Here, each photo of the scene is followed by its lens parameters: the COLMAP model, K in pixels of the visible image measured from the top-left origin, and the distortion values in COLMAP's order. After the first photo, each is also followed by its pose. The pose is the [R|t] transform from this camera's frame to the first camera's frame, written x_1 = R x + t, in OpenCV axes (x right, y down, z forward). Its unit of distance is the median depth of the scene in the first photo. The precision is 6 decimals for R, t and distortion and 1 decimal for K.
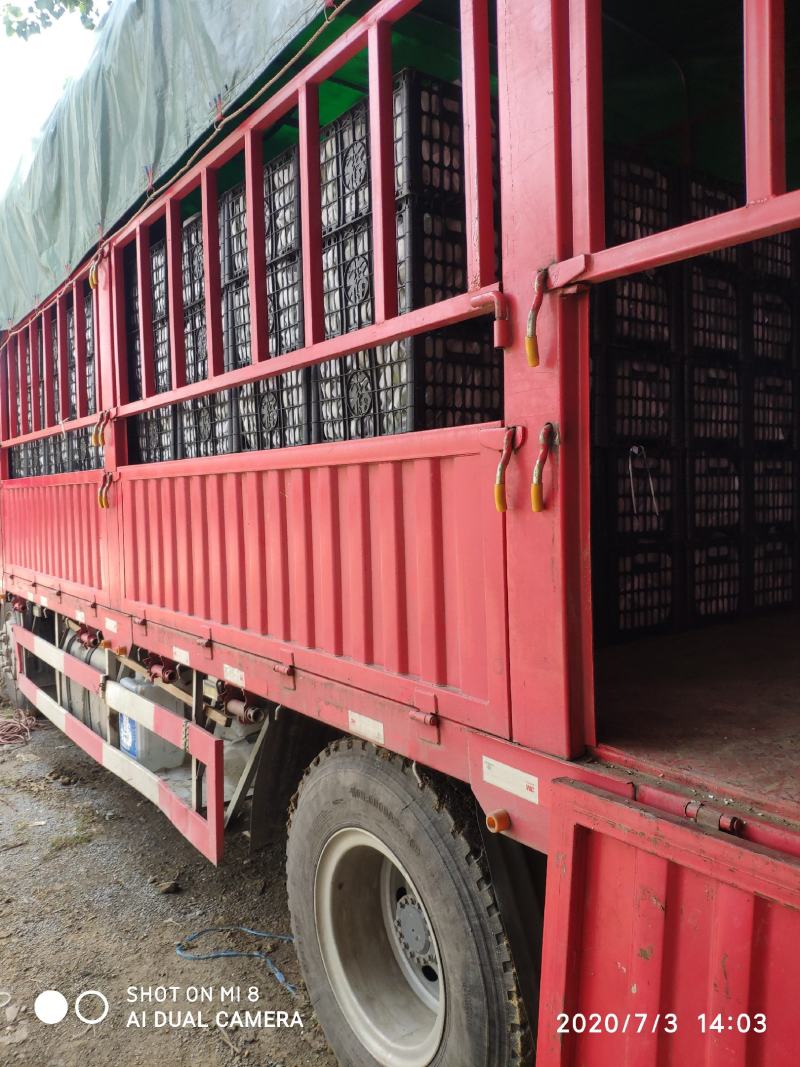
lens RADIAL K [[838.3, 0, 402.8], [0, 838.3, 551.7], [0, 0, 1]] dist [0.104079, -0.225593]
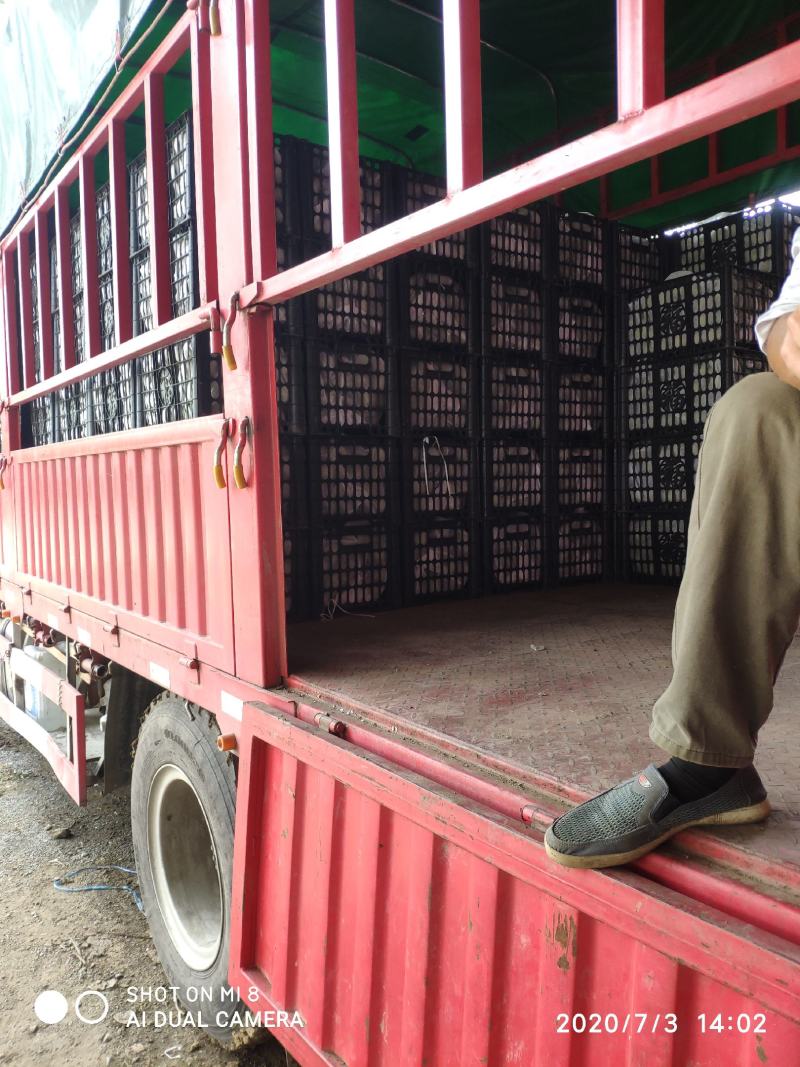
lens RADIAL K [[822.1, 0, 406.9], [0, 822.1, 552.5], [0, 0, 1]] dist [0.235651, -0.466298]
pose [[0.999984, 0.001977, 0.005336, 0.220336], [-0.002076, 0.999823, 0.018683, 0.012054], [-0.005298, -0.018694, 0.999811, -0.125406]]
